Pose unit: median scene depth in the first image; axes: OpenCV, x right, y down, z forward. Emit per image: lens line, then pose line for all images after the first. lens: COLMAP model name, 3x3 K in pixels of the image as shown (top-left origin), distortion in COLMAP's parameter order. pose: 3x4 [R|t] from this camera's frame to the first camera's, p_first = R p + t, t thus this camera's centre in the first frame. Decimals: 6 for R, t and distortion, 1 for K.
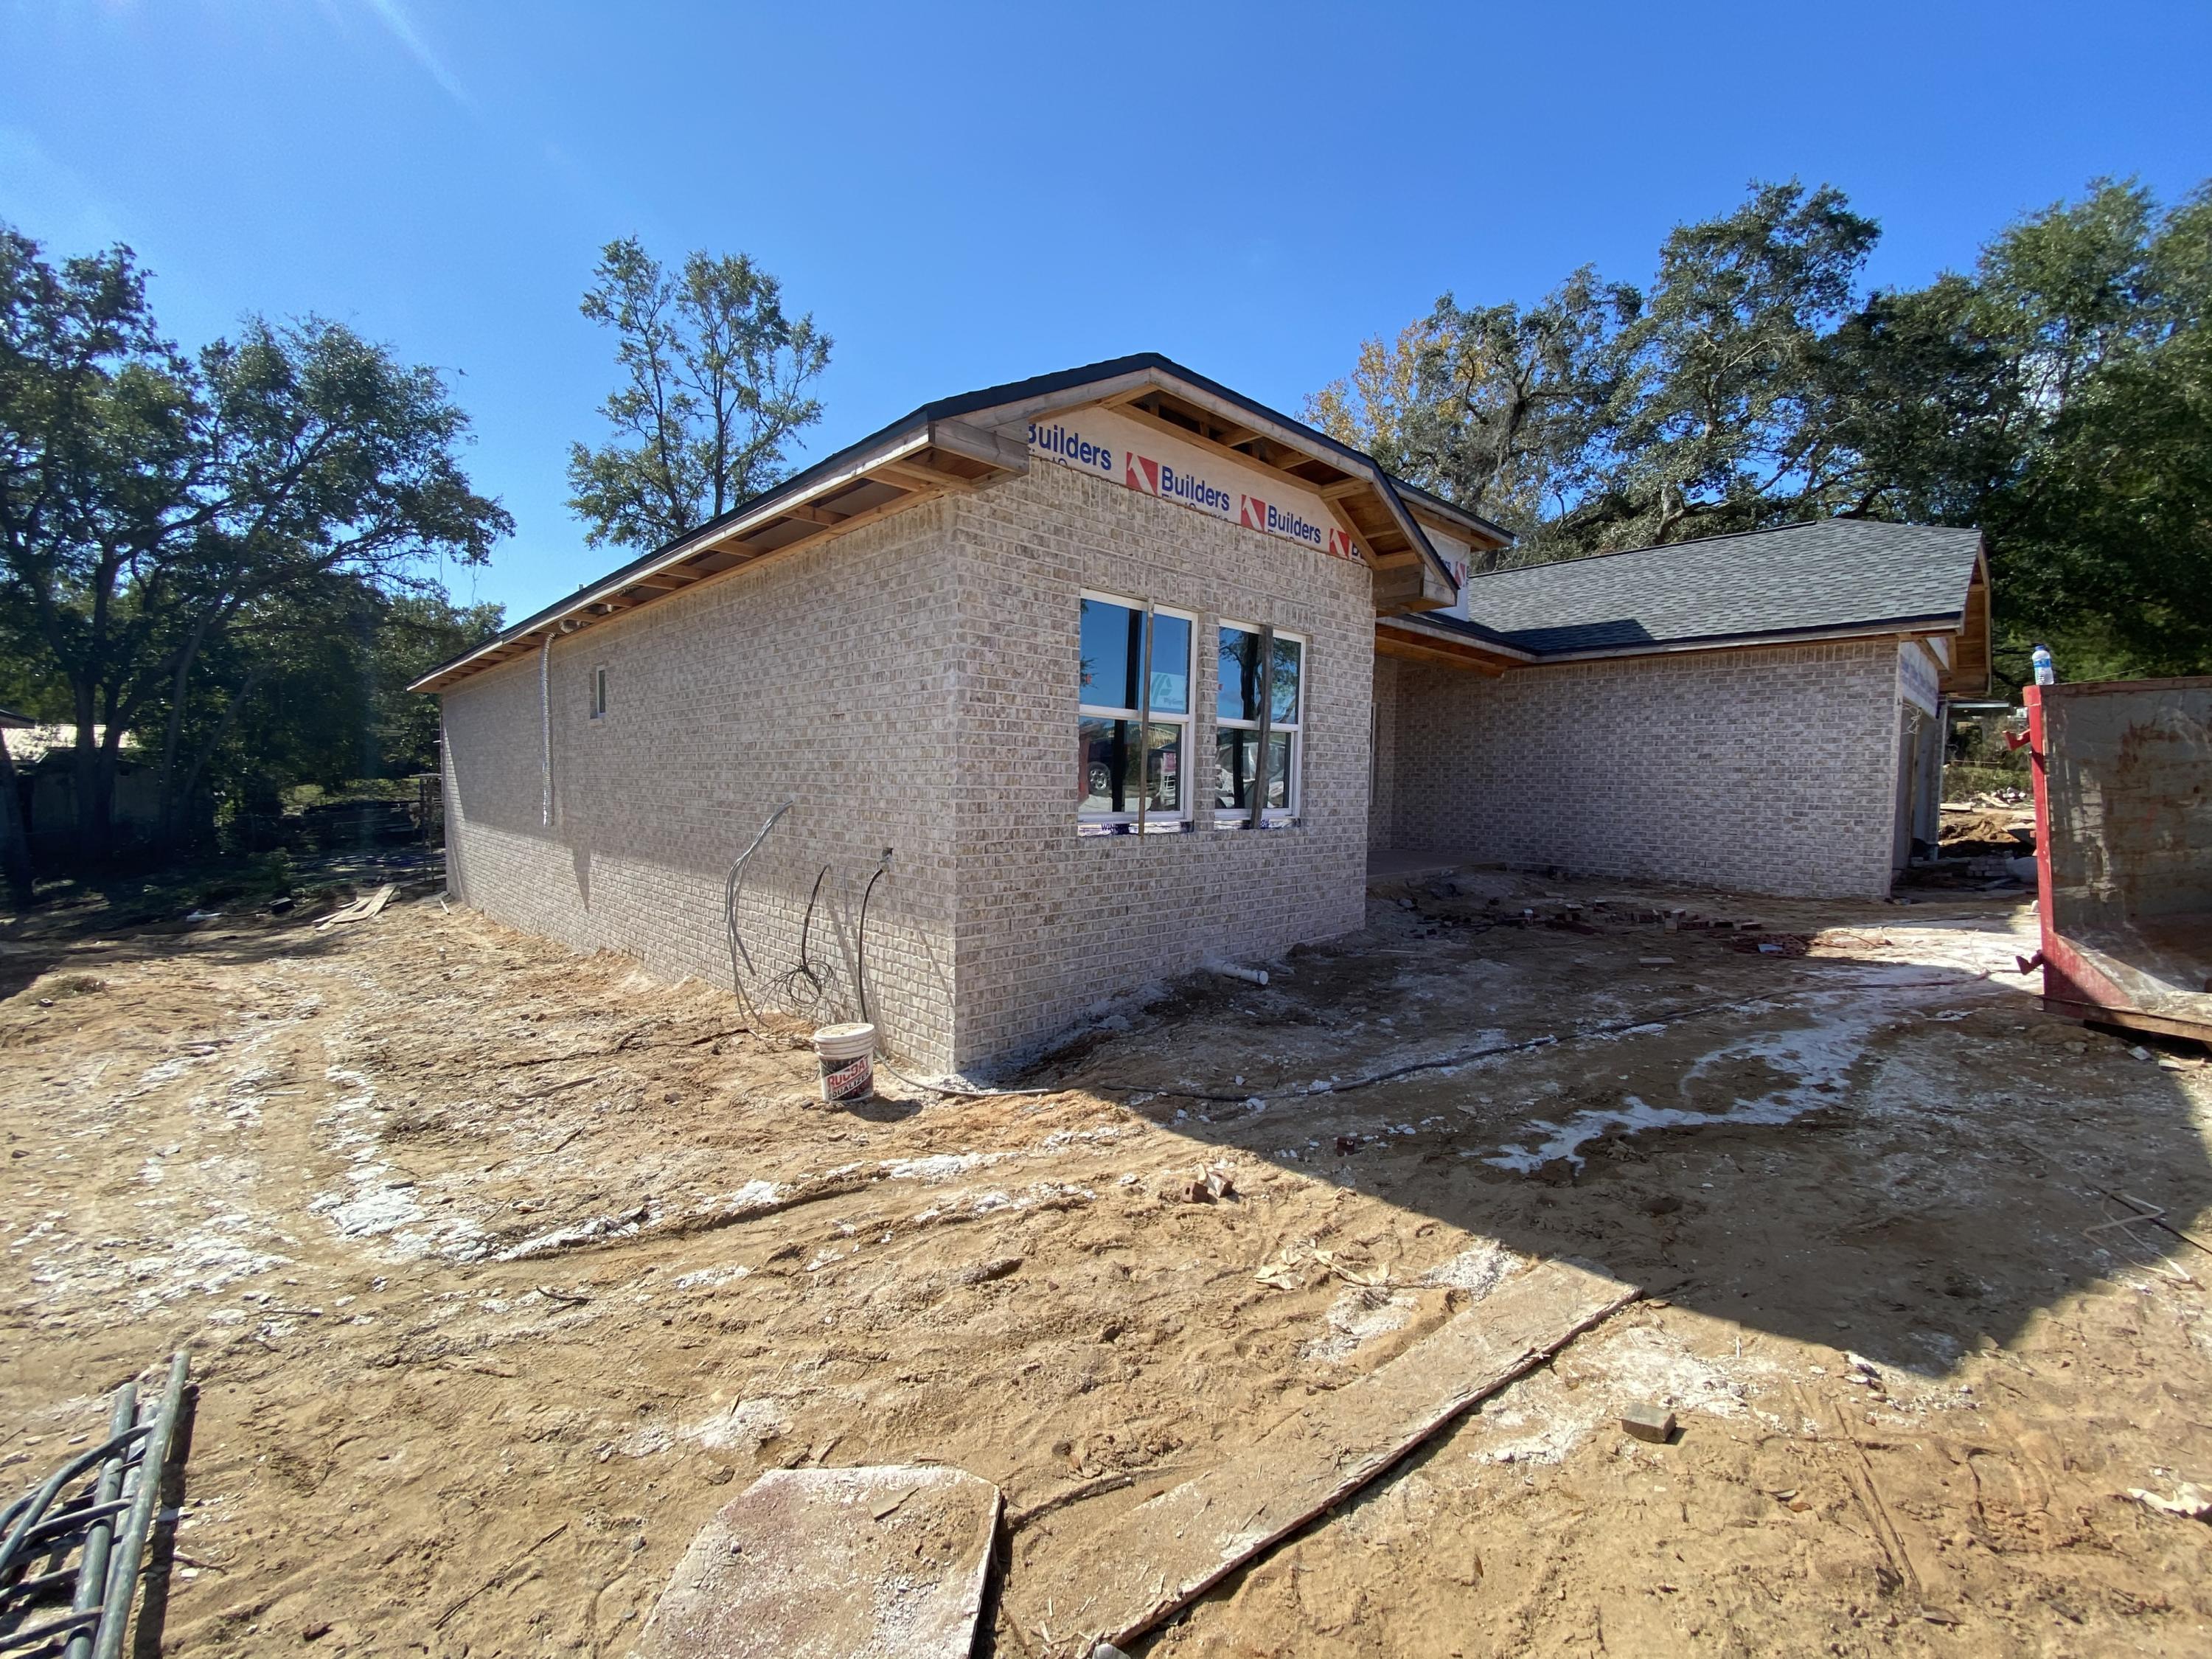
lens RADIAL K [[886.6, 0, 1110.9], [0, 886.6, 811.3], [0, 0, 1]] dist [0.026211, -0.023999]
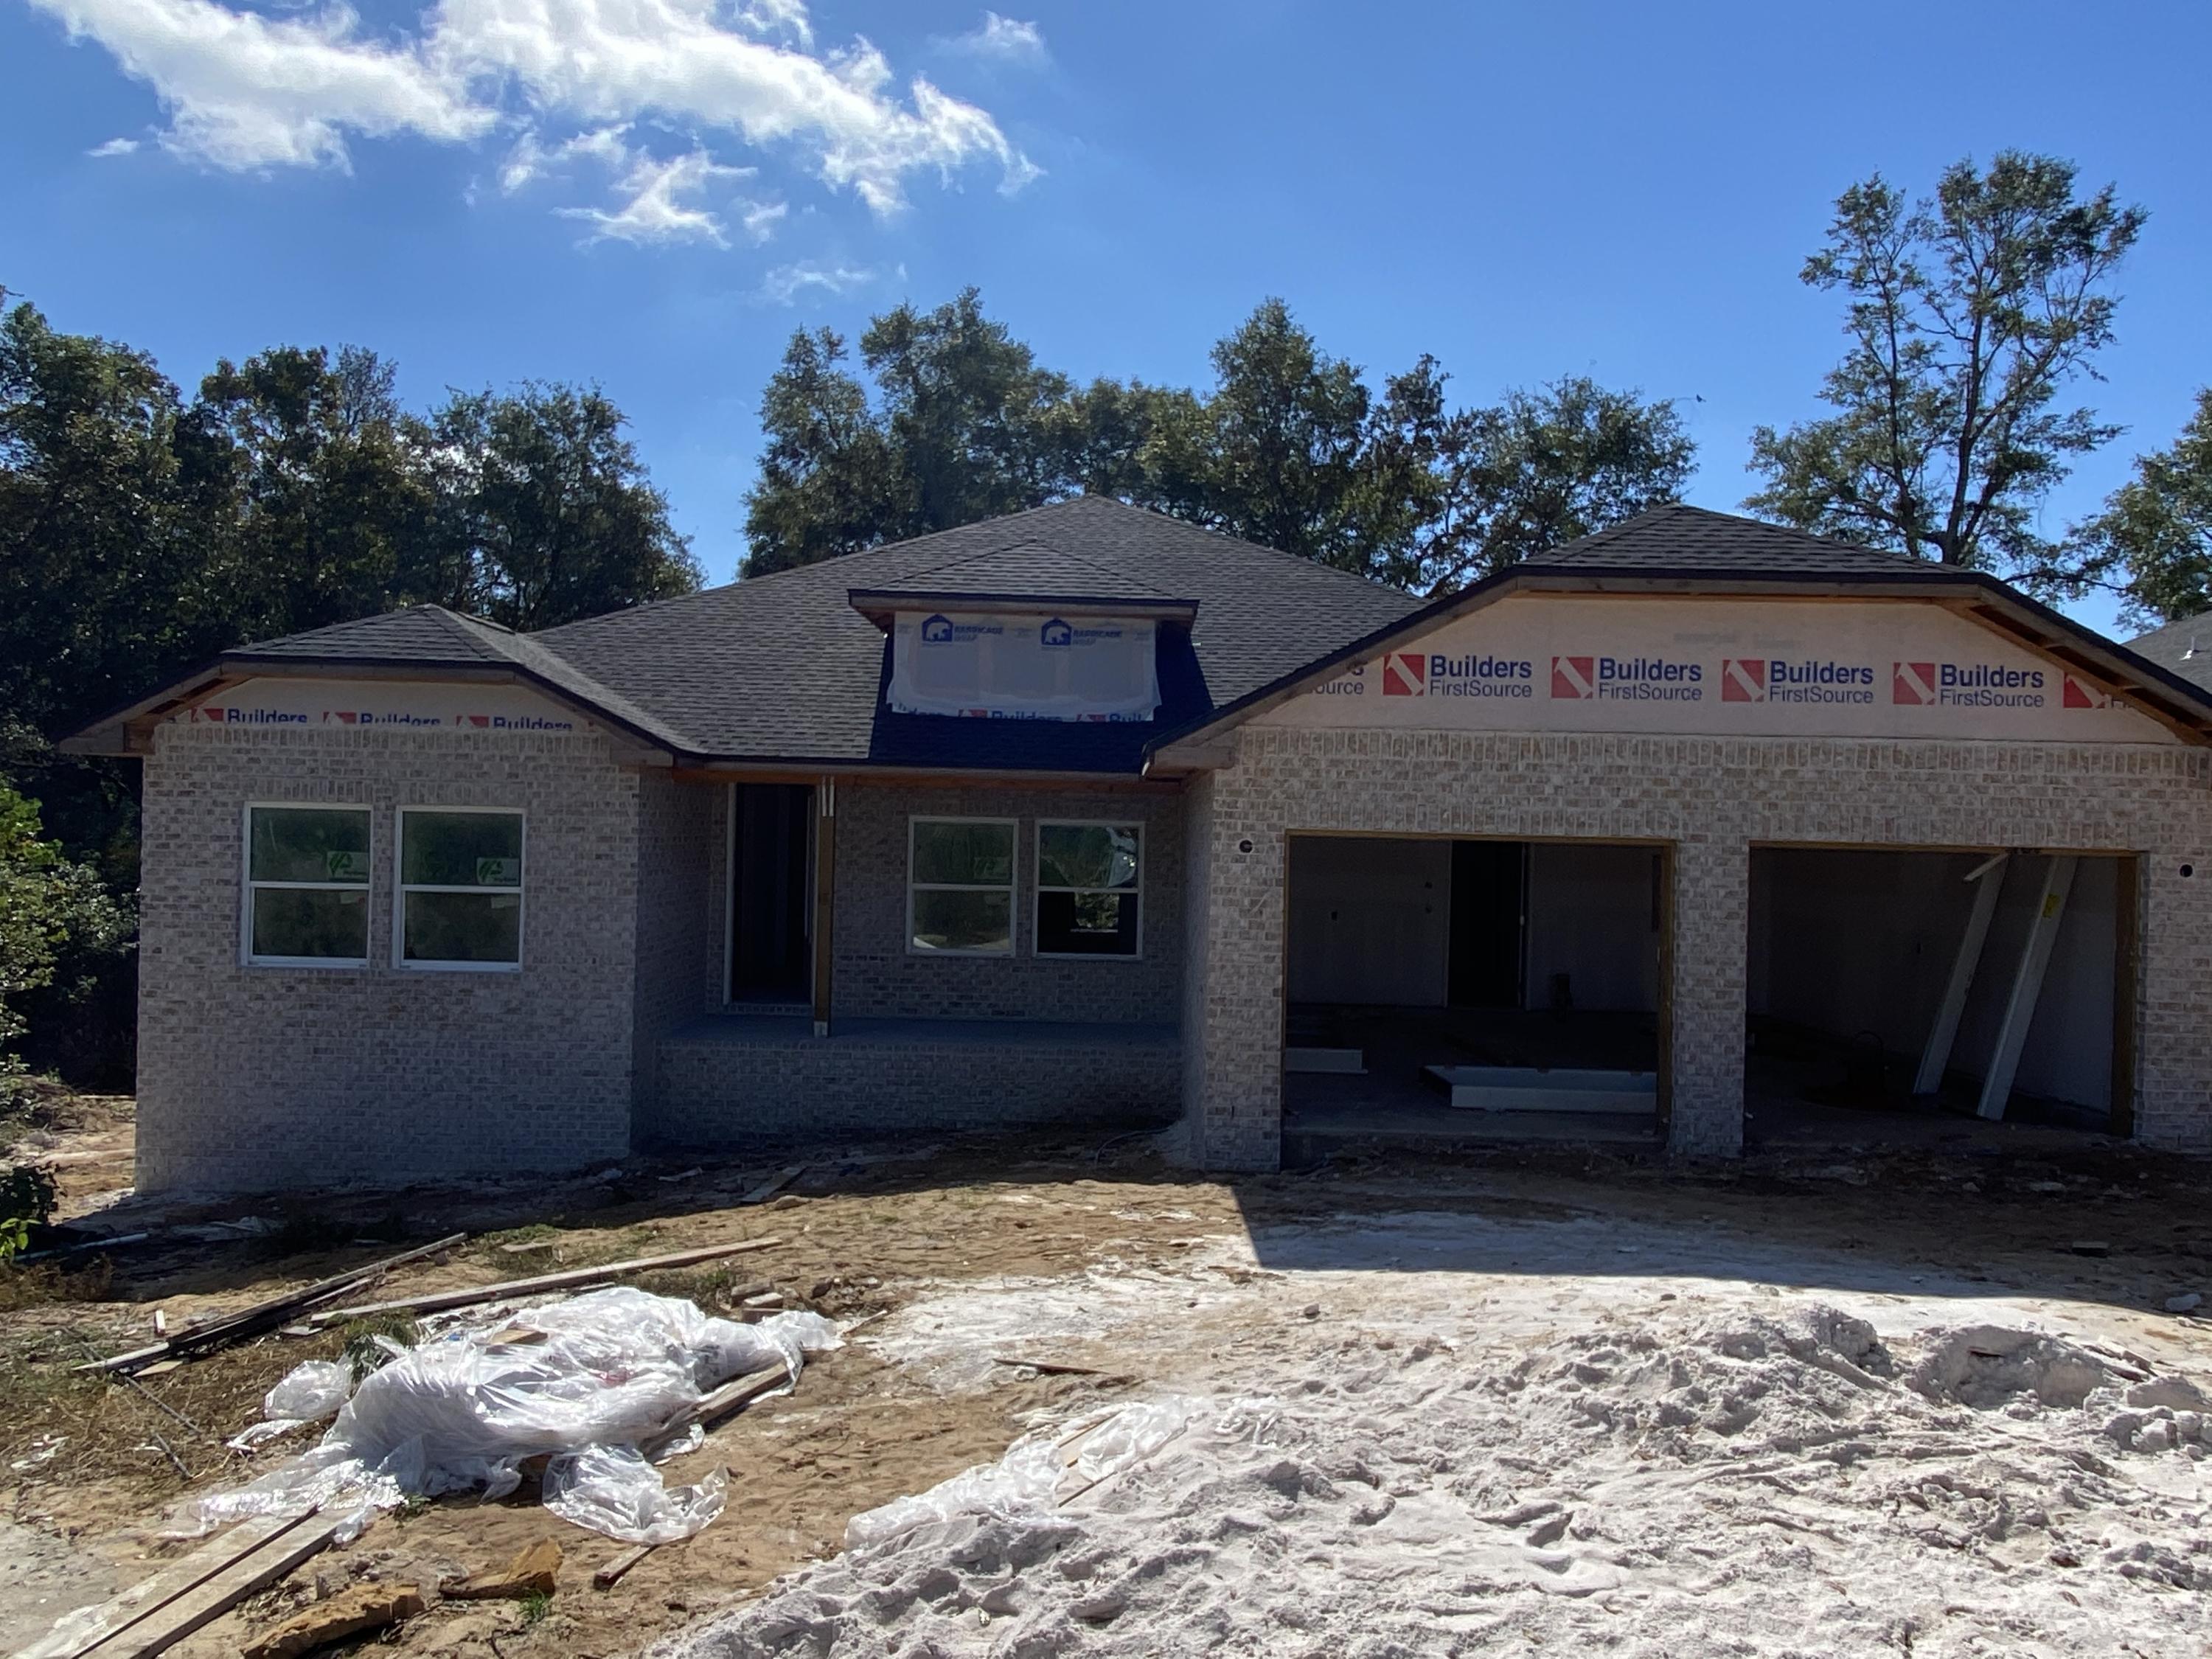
lens RADIAL K [[1571.1, 0, 1111.5], [0, 1571.1, 784.7], [0, 0, 1]] dist [0.047754, -0.038499]
pose [[0.705663, -0.010934, -0.708463, -0.018943], [-0.039858, 0.997685, -0.055099, 0.006054], [0.707425, 0.067119, 0.703594, -0.515788]]
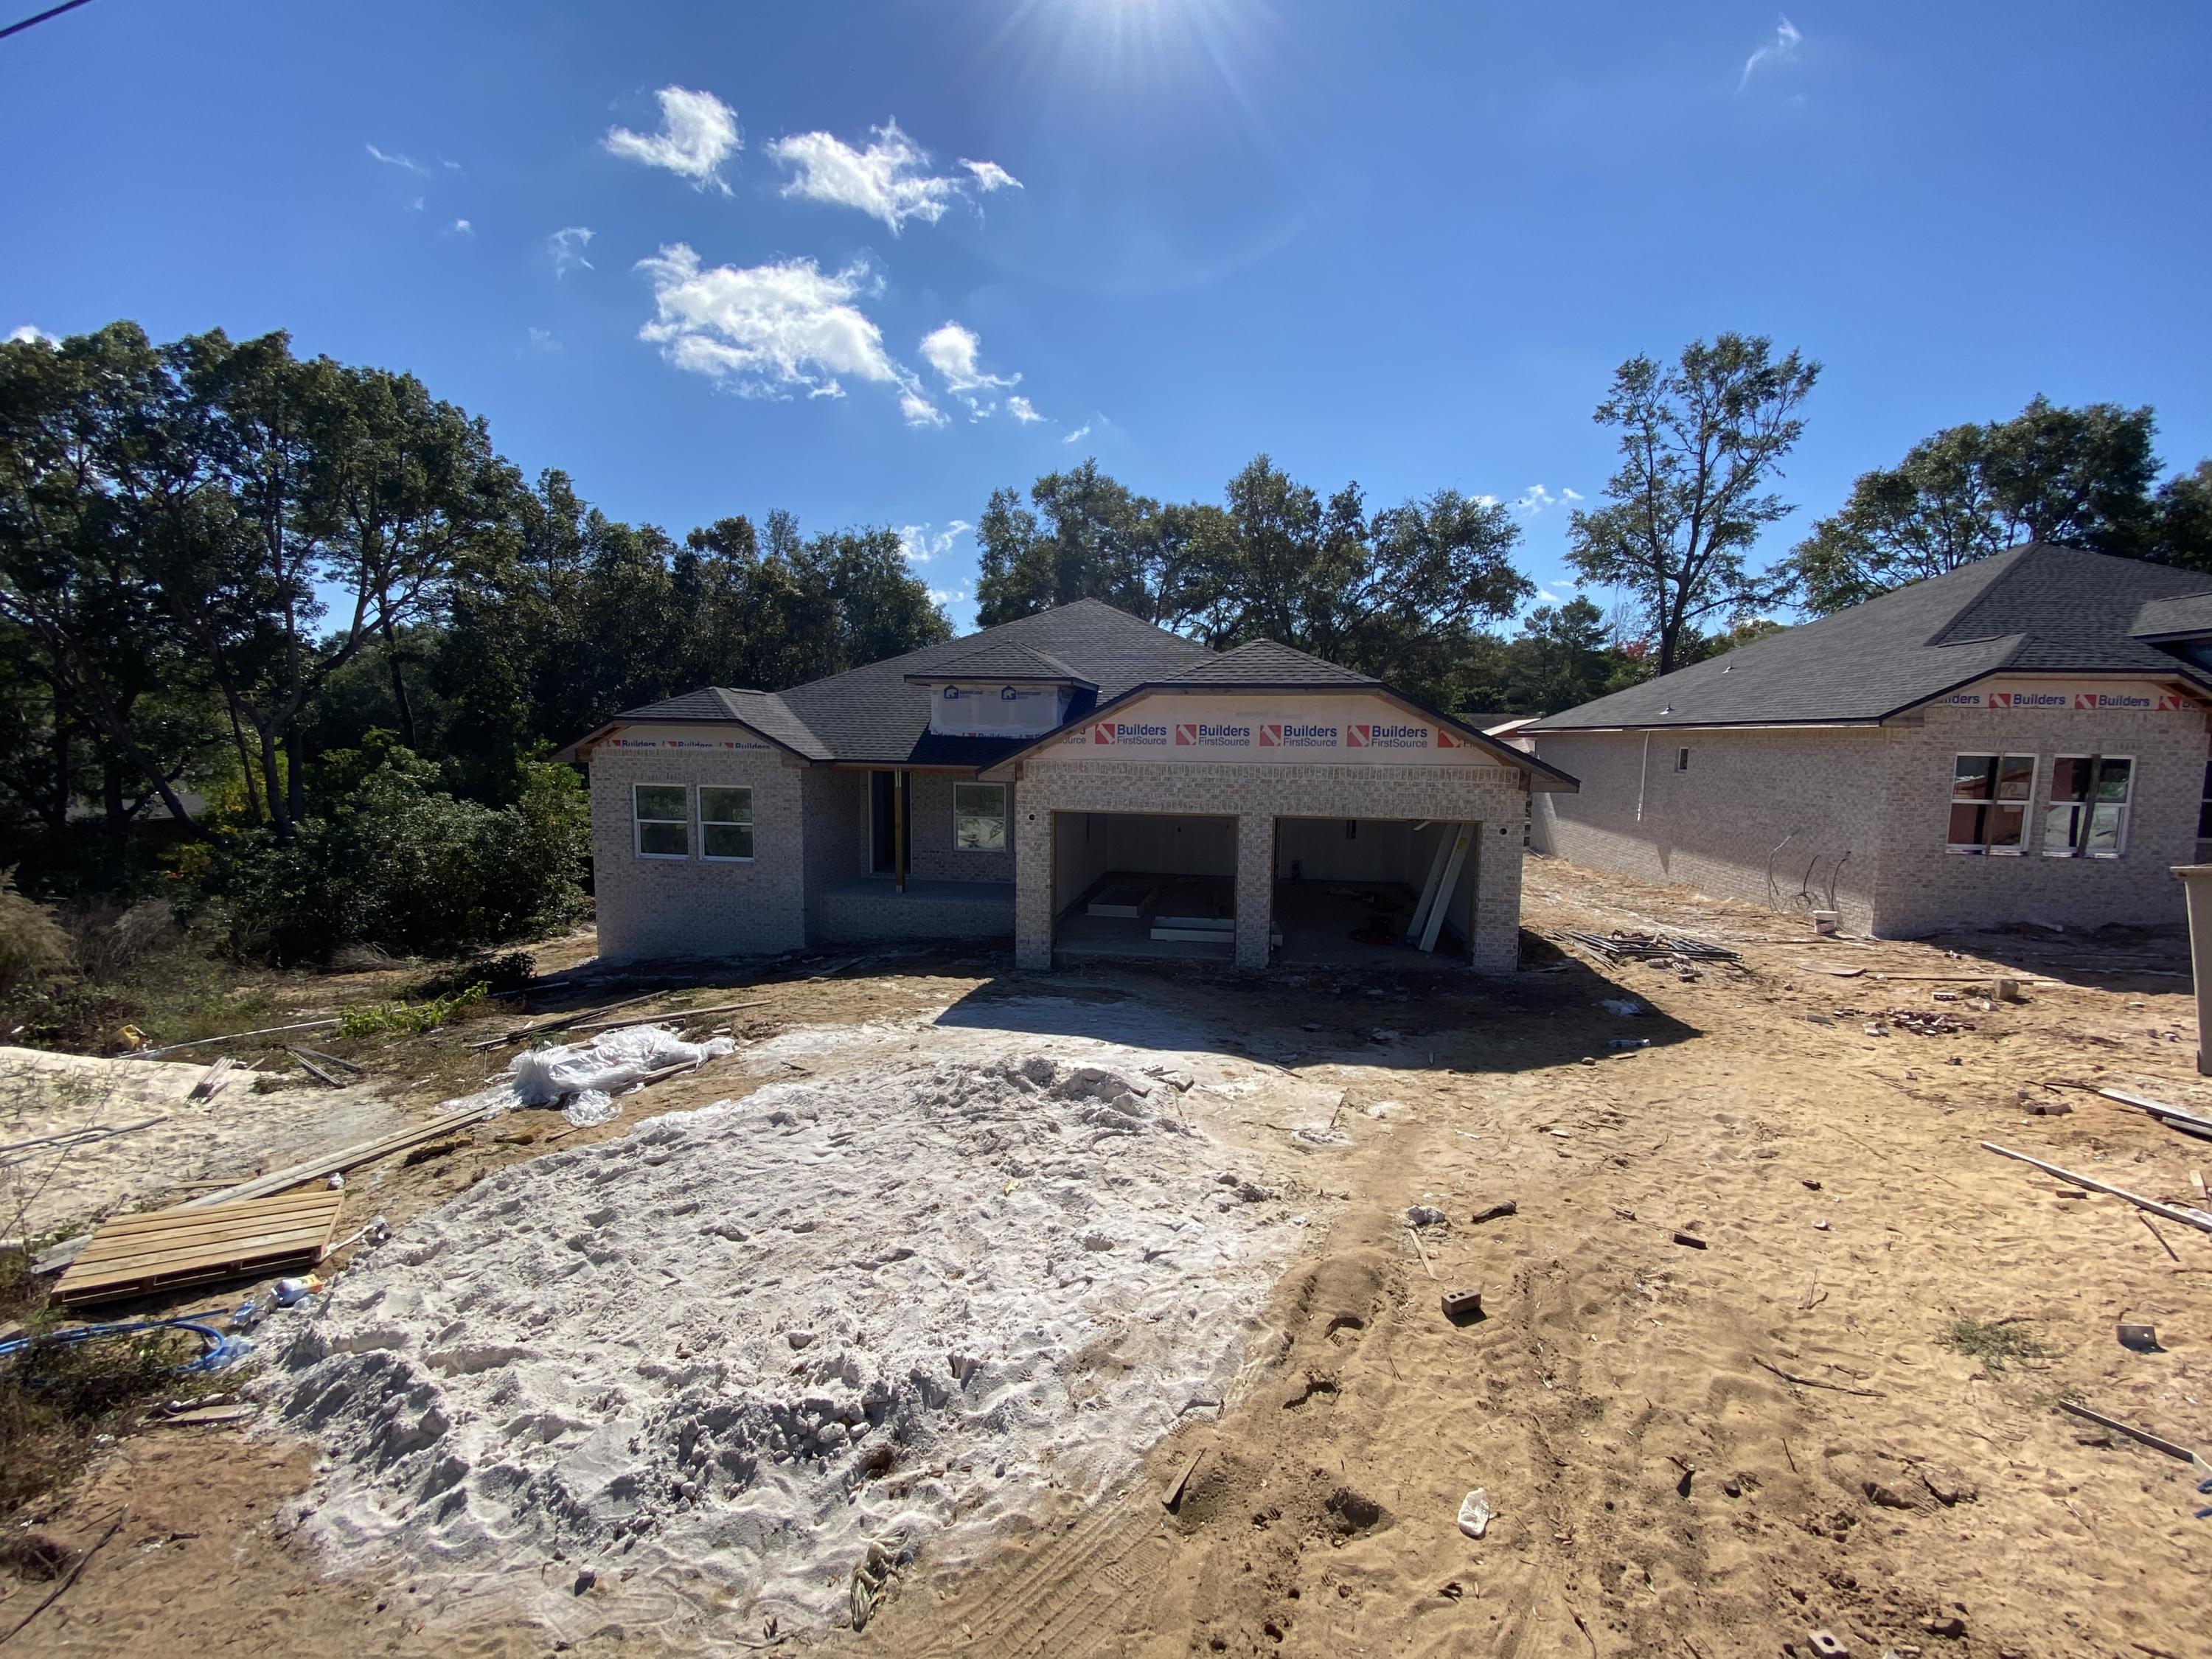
lens RADIAL K [[886.6, 0, 1110.9], [0, 886.6, 811.3], [0, 0, 1]] dist [0.026211, -0.023999]
pose [[0.592114, 0.065617, -0.803178, 0.110758], [-0.033657, 0.997823, 0.056706, -0.029607], [0.805151, -0.006544, 0.593034, -0.457947]]
